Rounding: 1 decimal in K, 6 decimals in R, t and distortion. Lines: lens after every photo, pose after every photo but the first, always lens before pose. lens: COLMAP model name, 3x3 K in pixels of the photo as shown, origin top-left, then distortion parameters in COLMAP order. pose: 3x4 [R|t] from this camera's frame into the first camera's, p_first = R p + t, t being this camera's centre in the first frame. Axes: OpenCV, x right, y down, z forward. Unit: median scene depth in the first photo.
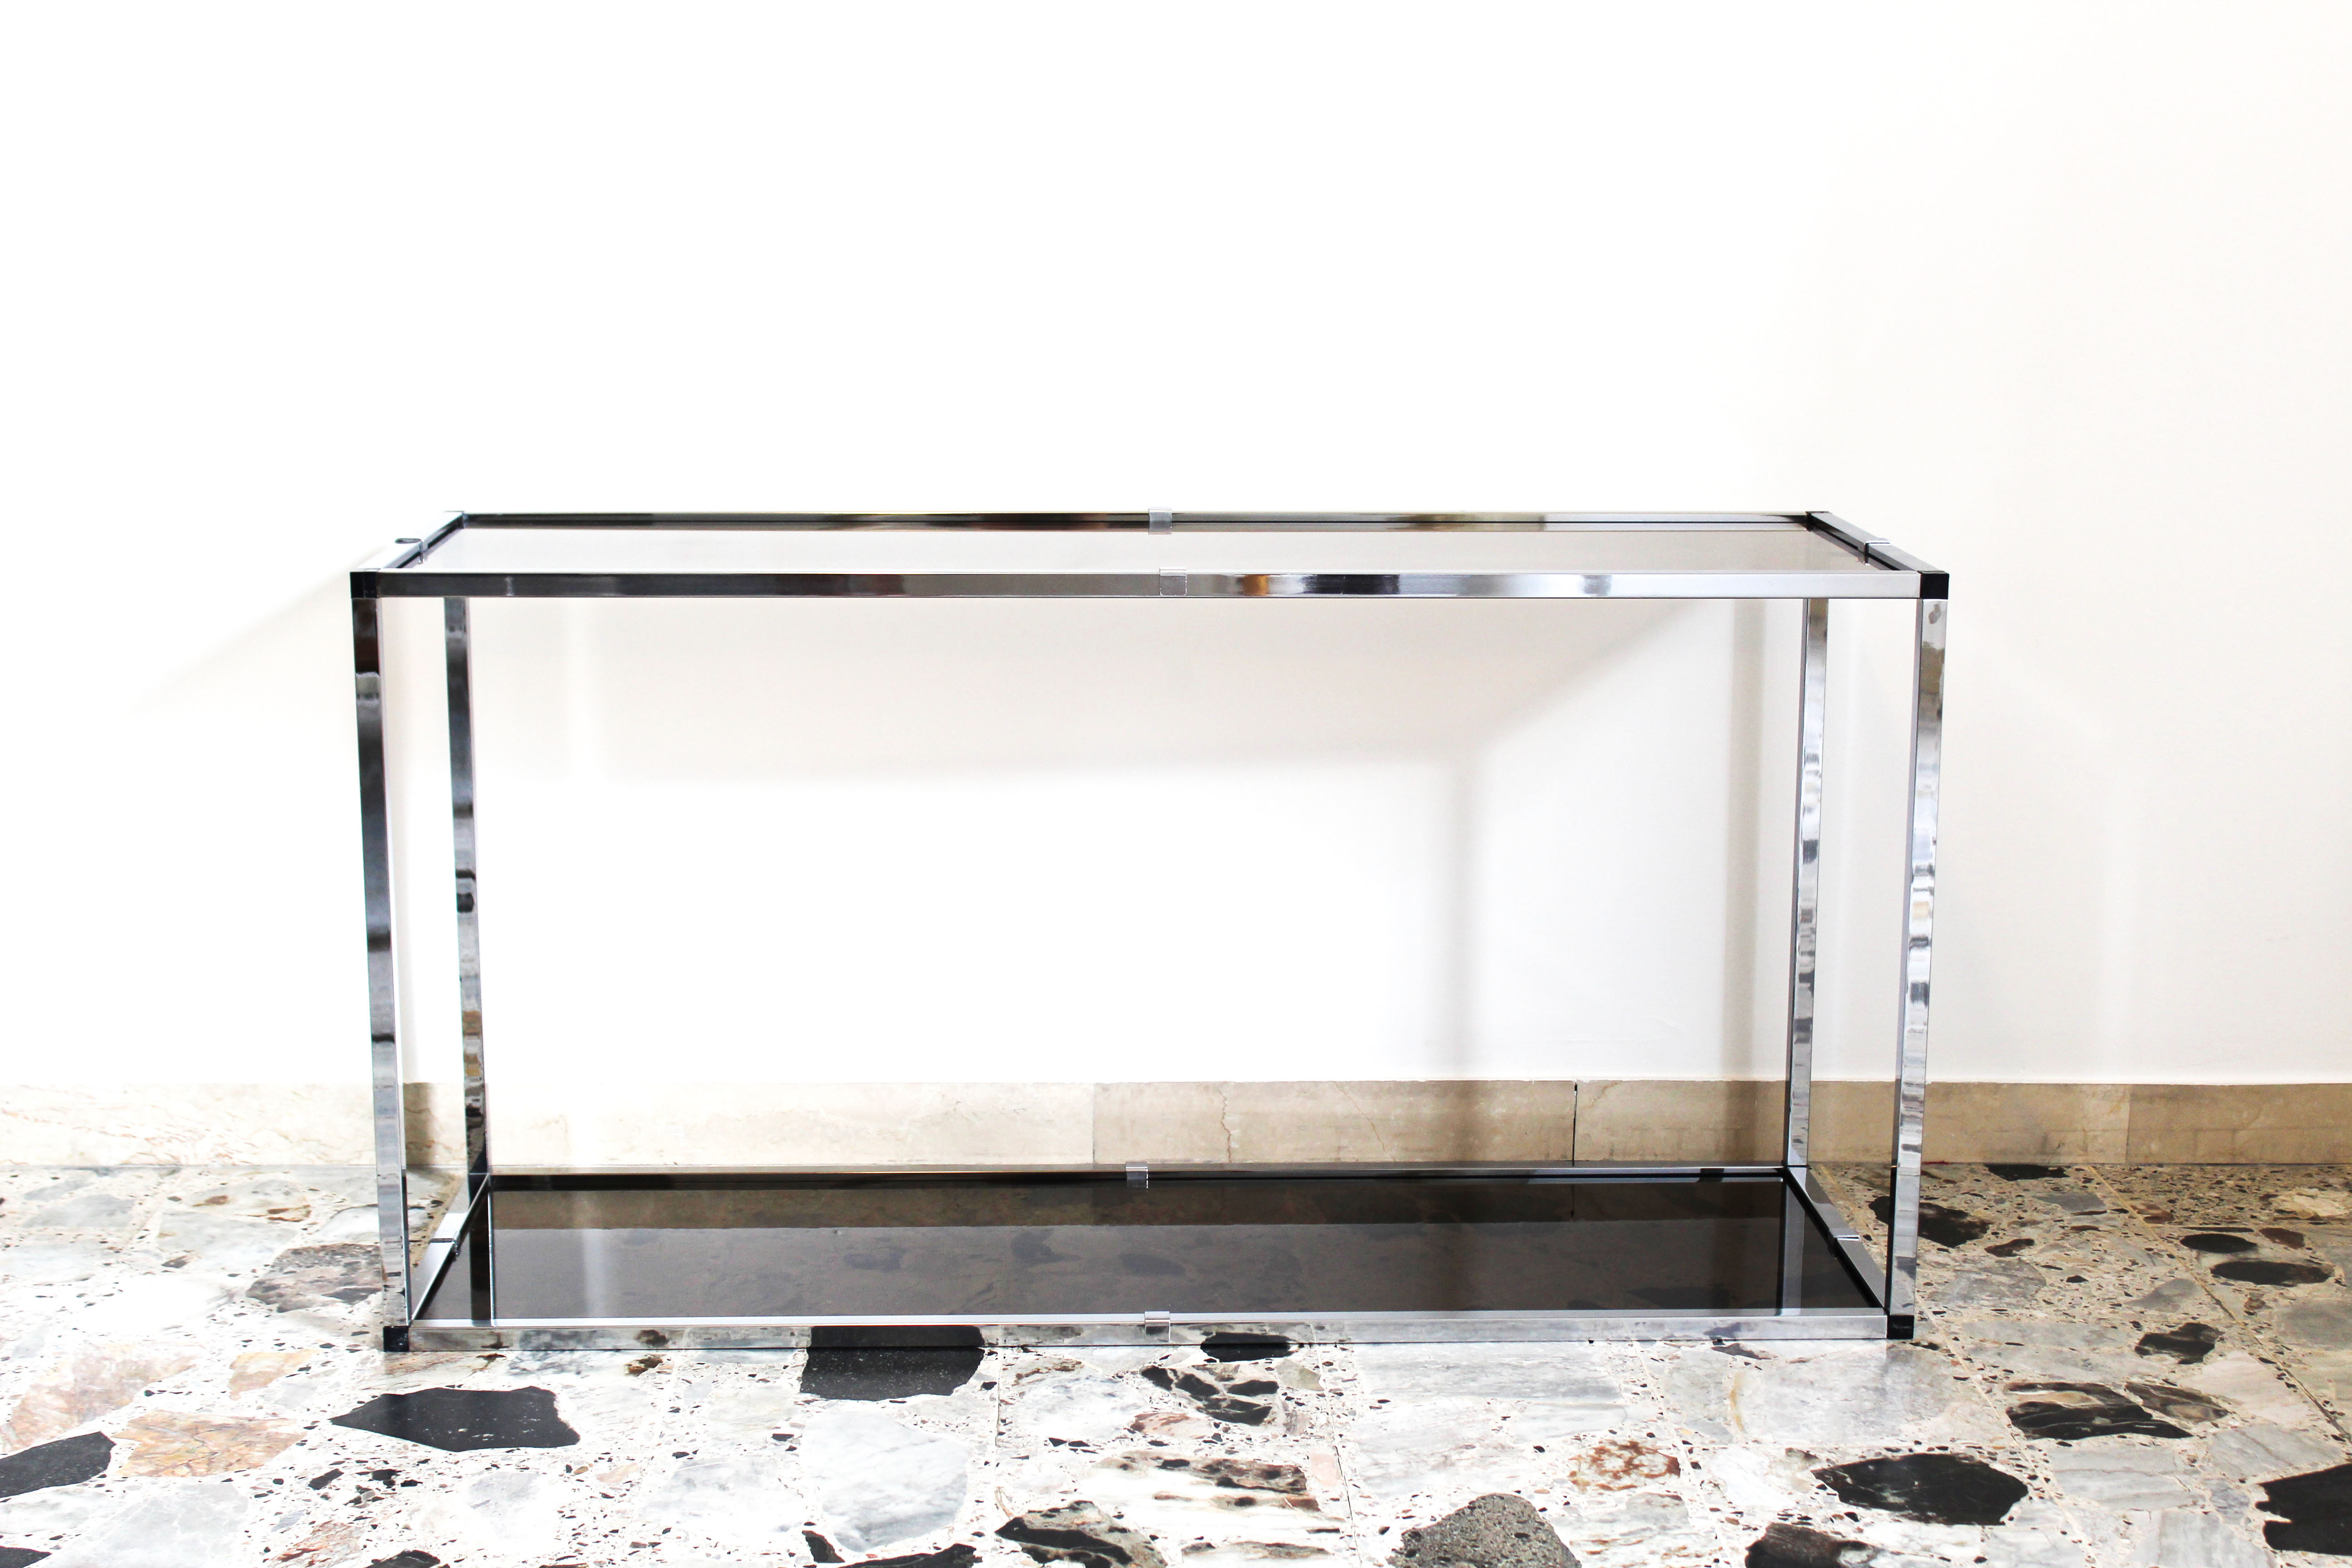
lens RADIAL K [[3438.3, 0, 1167.5], [0, 3438.3, 768.5], [0, 0, 1]] dist [-0.047082, 0.168929]
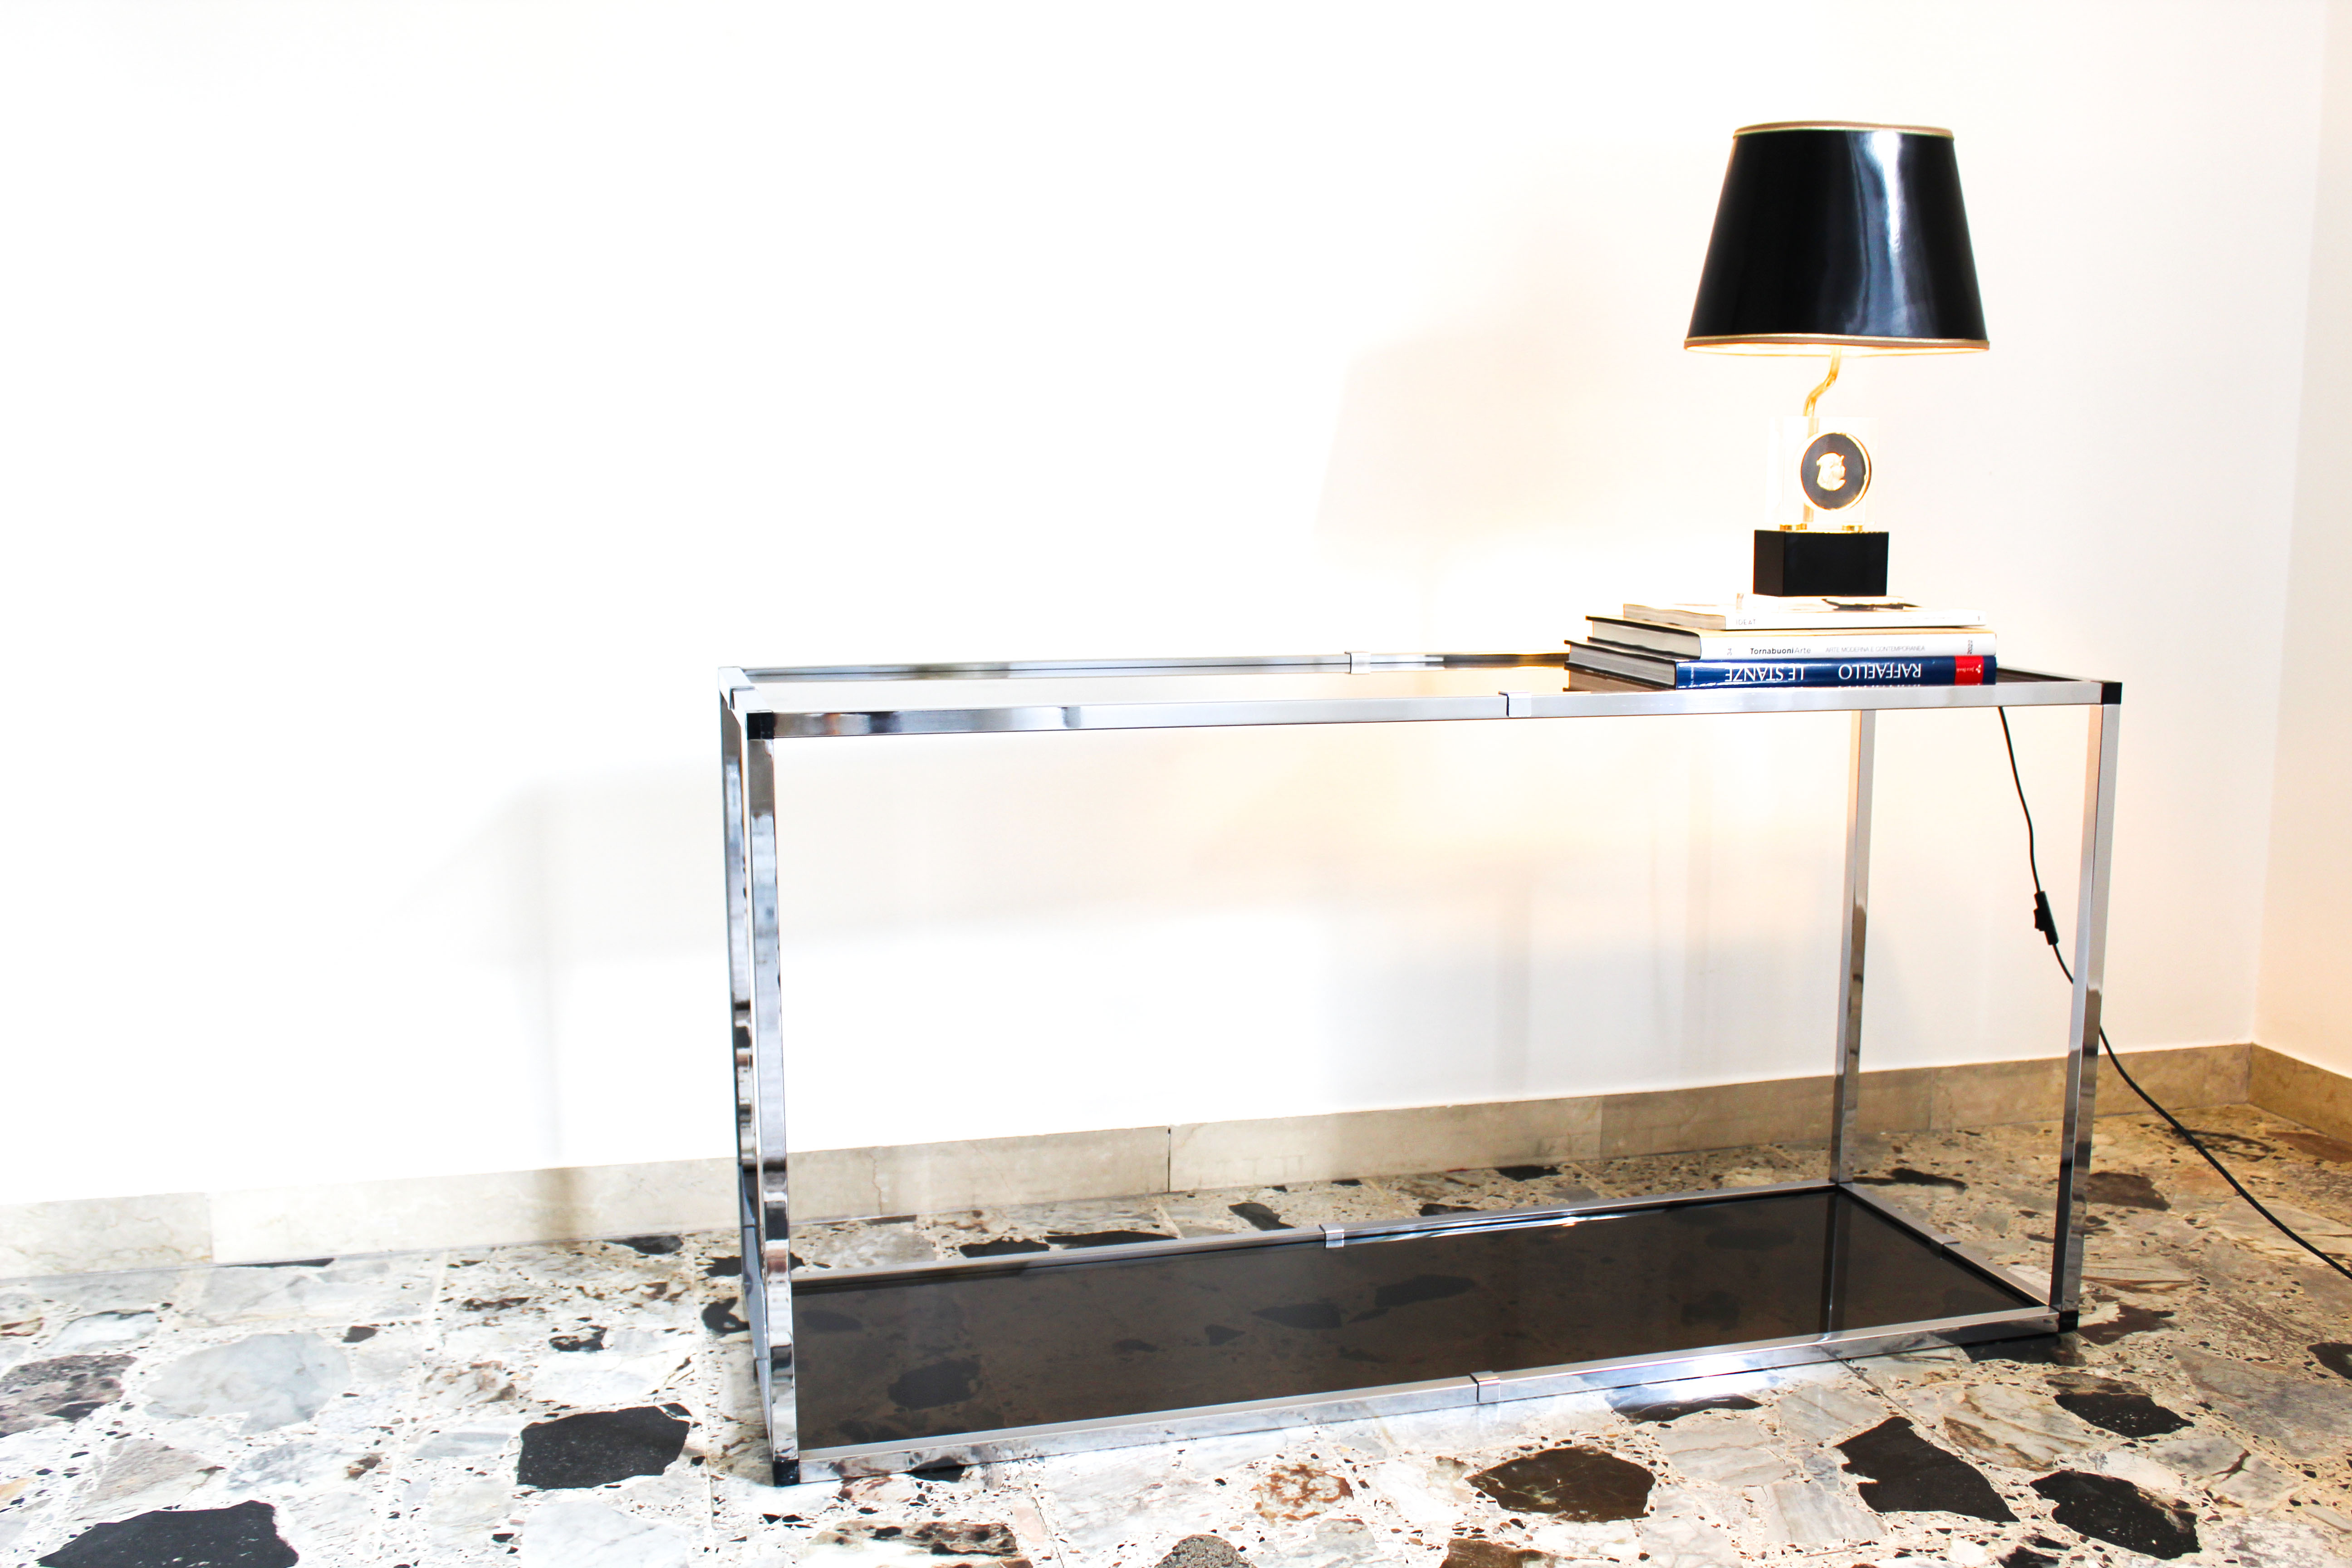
lens RADIAL K [[2177.9, 0, 1176.0], [0, 2177.9, 784.0], [0, 0, 1]] dist [-0.138040, 0.137004]
pose [[0.977837, -0.038616, 0.205773, -0.036826], [0.048057, 0.998000, -0.041076, 0.004493], [-0.203775, 0.050055, 0.977737, 0.320737]]
